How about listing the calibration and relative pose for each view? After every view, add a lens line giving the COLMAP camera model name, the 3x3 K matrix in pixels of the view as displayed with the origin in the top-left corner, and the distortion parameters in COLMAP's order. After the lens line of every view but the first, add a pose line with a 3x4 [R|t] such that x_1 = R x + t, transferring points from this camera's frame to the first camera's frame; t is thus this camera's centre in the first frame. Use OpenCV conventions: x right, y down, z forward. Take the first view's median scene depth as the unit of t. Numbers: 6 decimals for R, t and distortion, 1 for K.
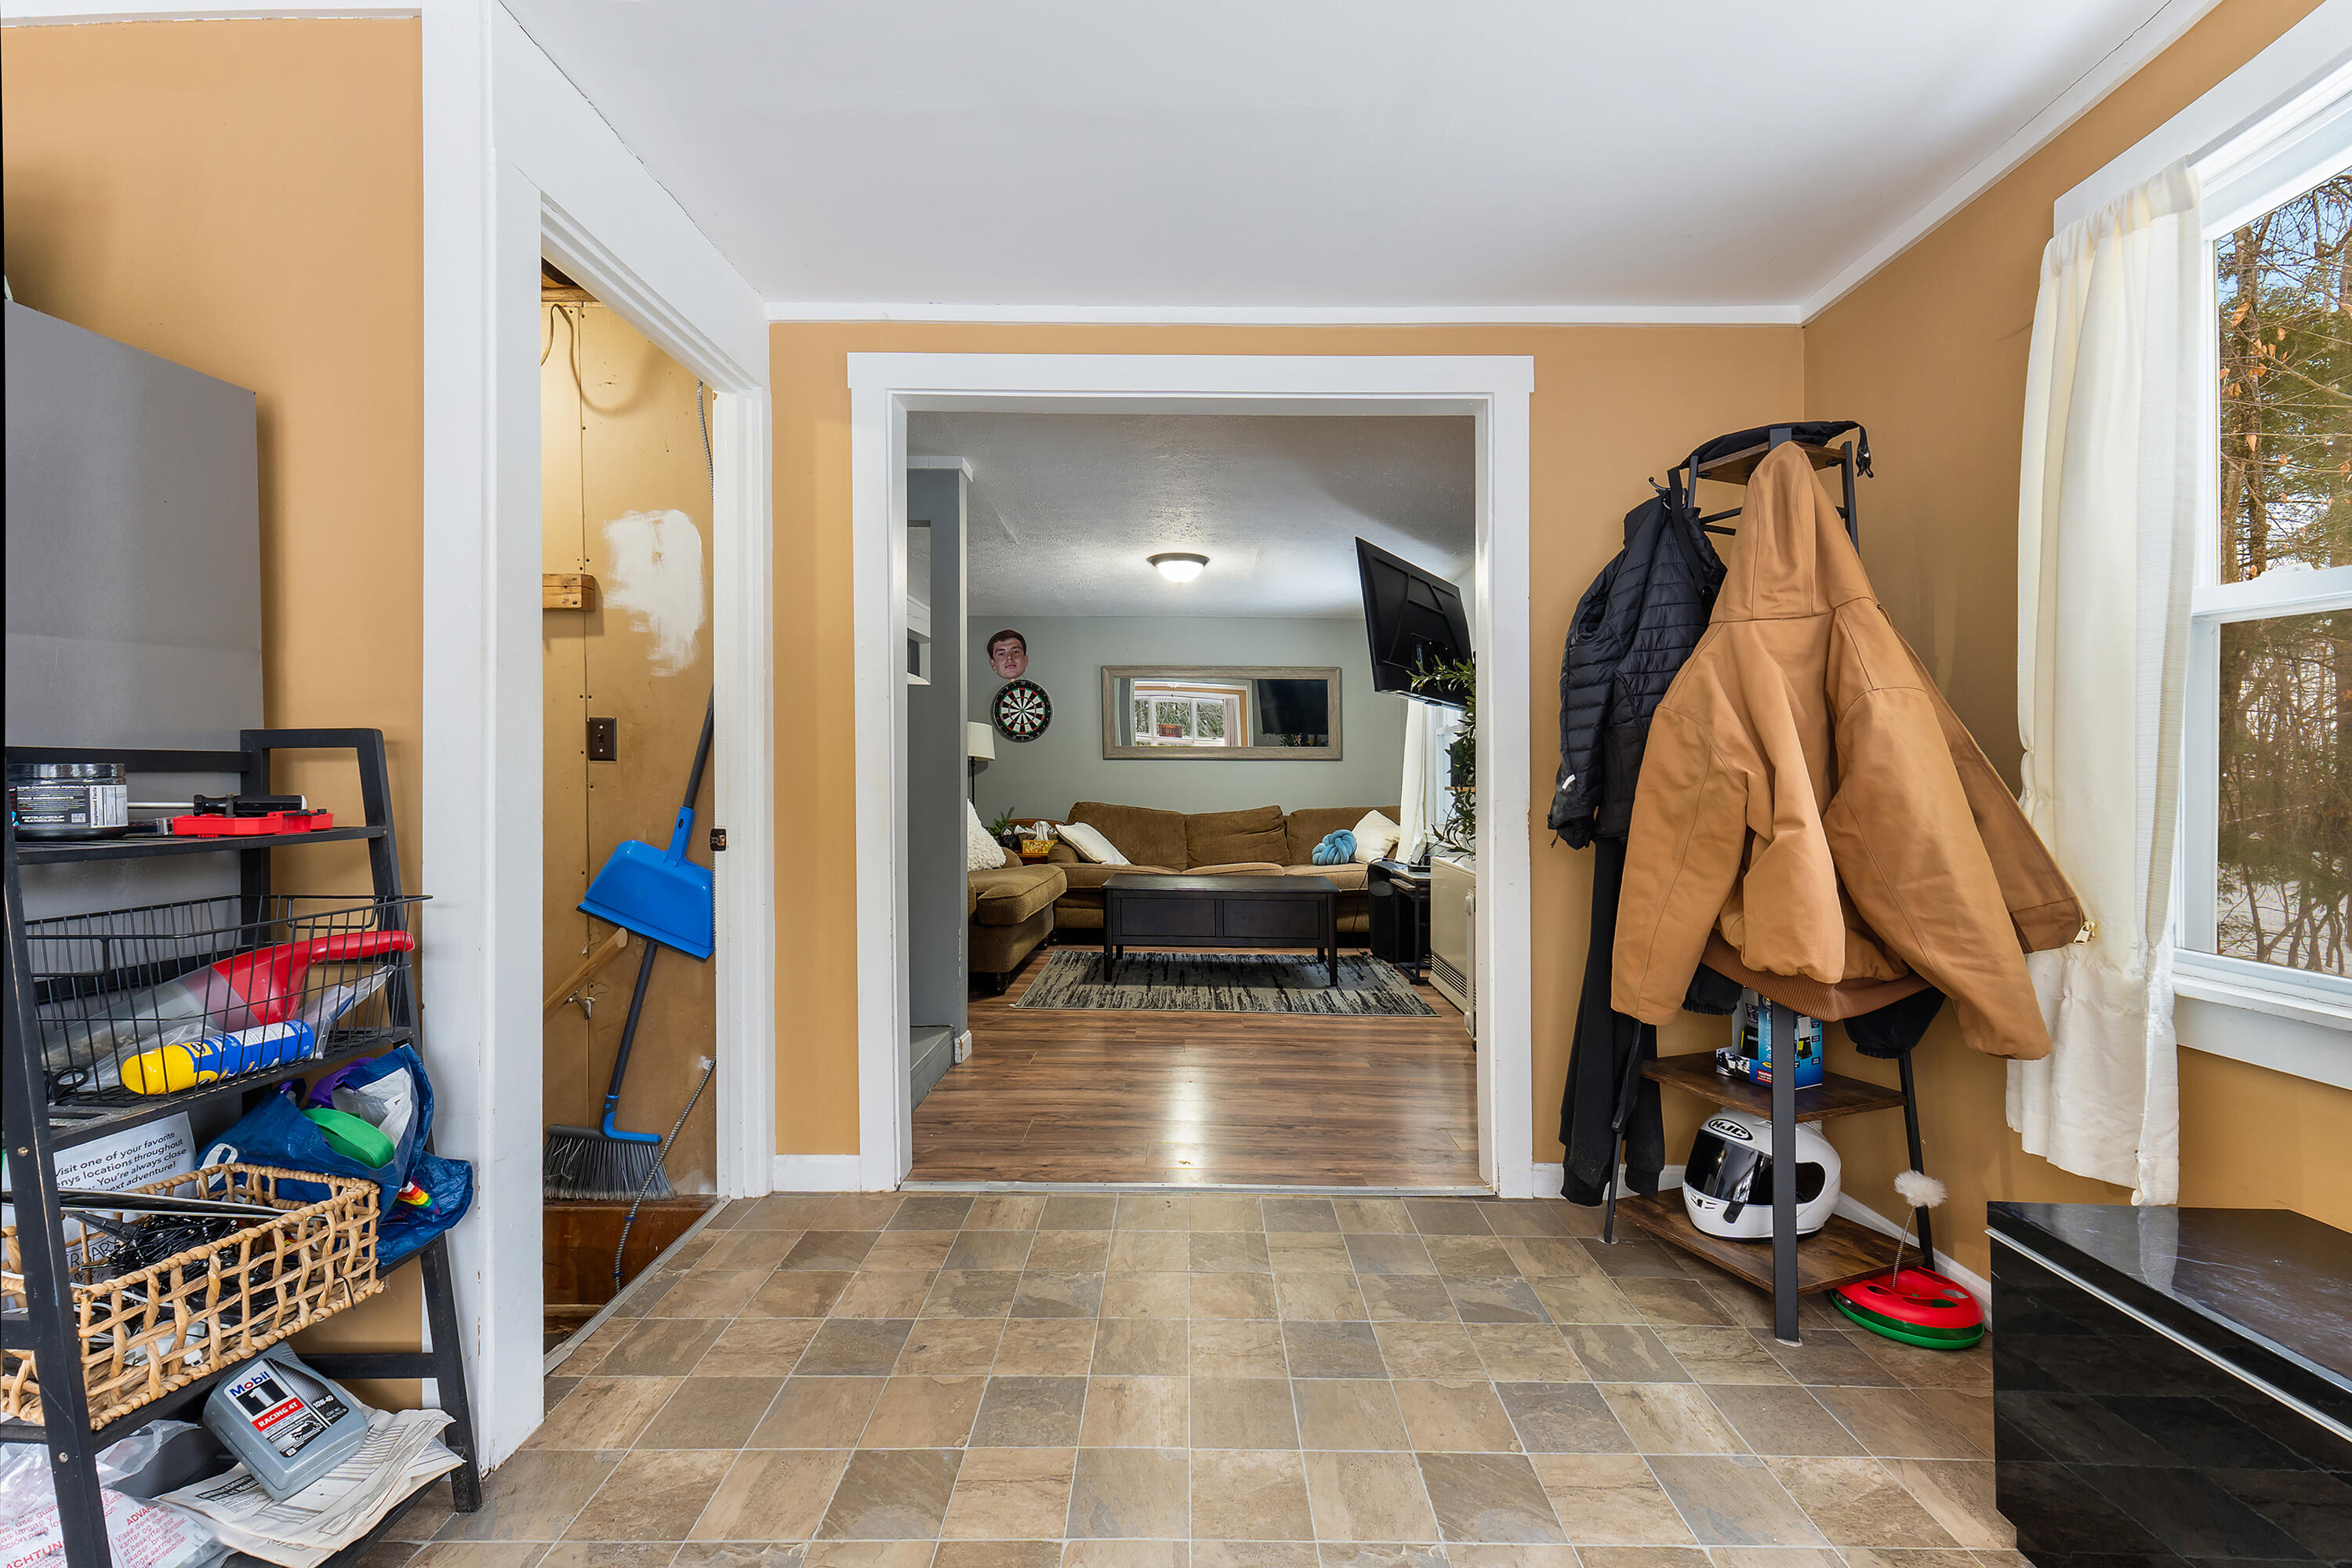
lens RADIAL K [[1015.5, 0, 1156.9], [0, 1015.5, 780.5], [0, 0, 1]] dist [0.022040, 0.000438]
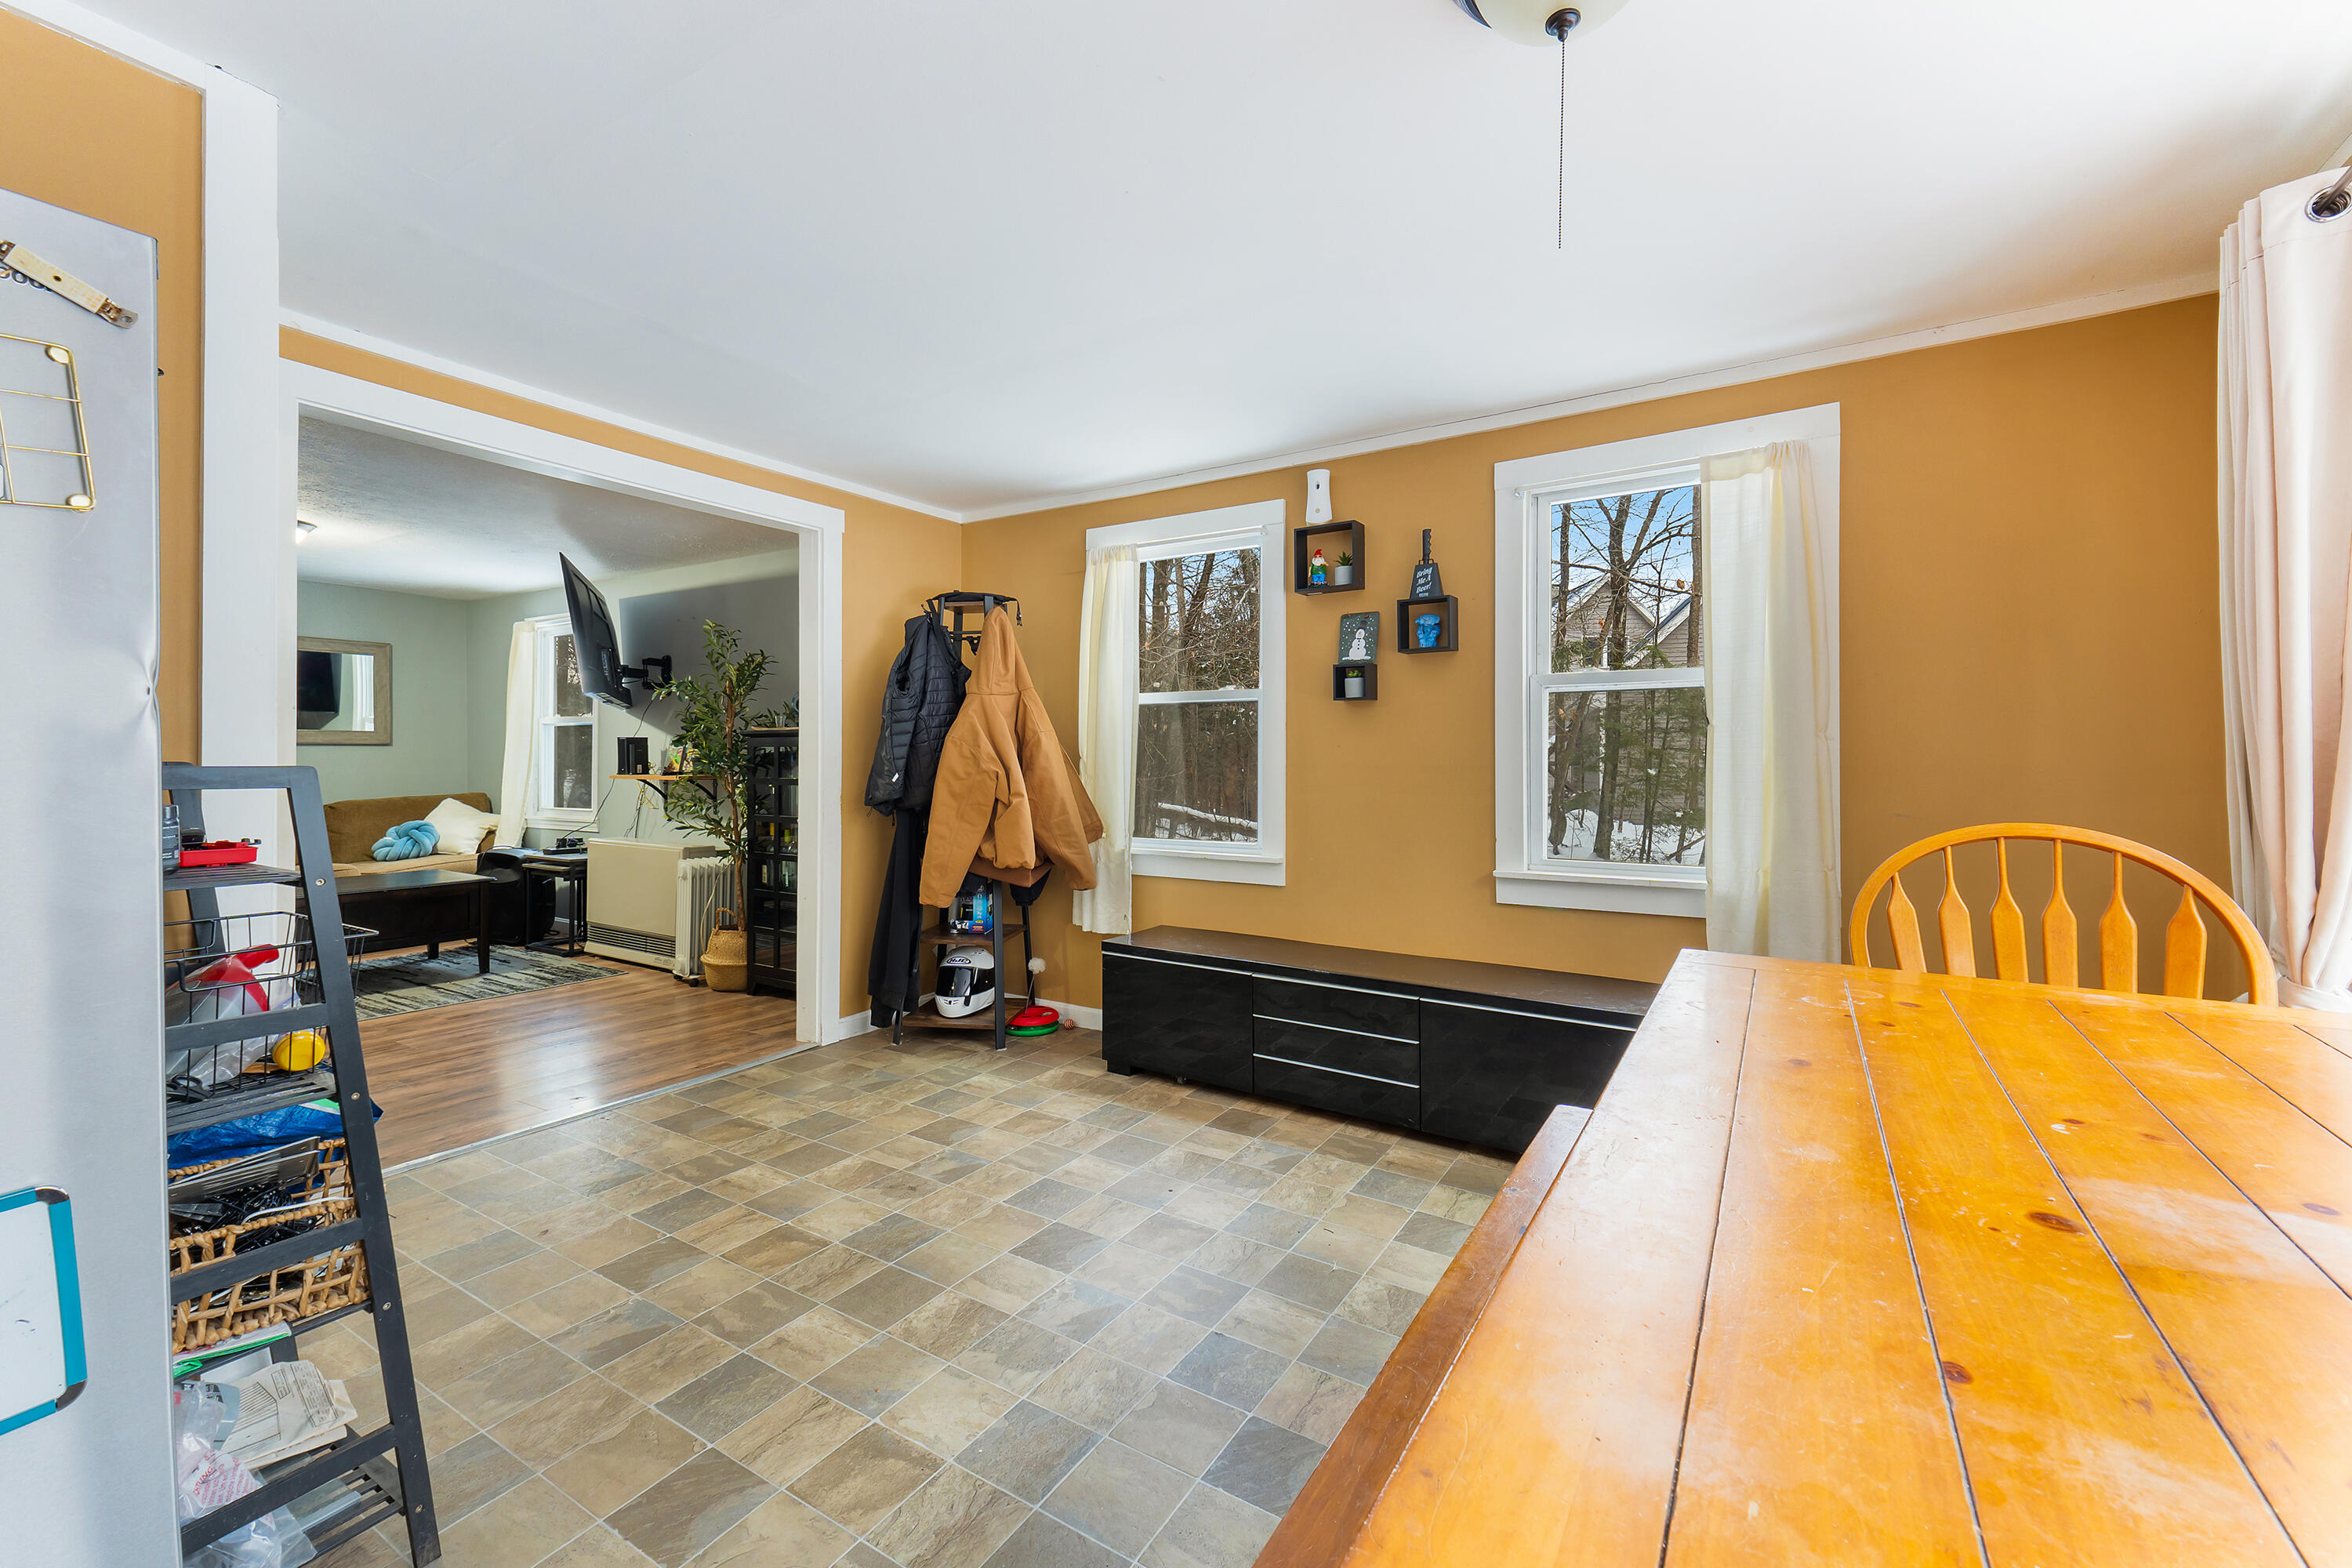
lens RADIAL K [[1015.5, 0, 1173.8], [0, 1015.5, 779.8], [0, 0, 1]] dist [0.022040, 0.000438]
pose [[0.529824, -0.027392, 0.847665, -0.882843], [0.006637, 0.999582, 0.028152, -0.042578], [-0.848081, -0.009289, 0.529784, -0.344129]]
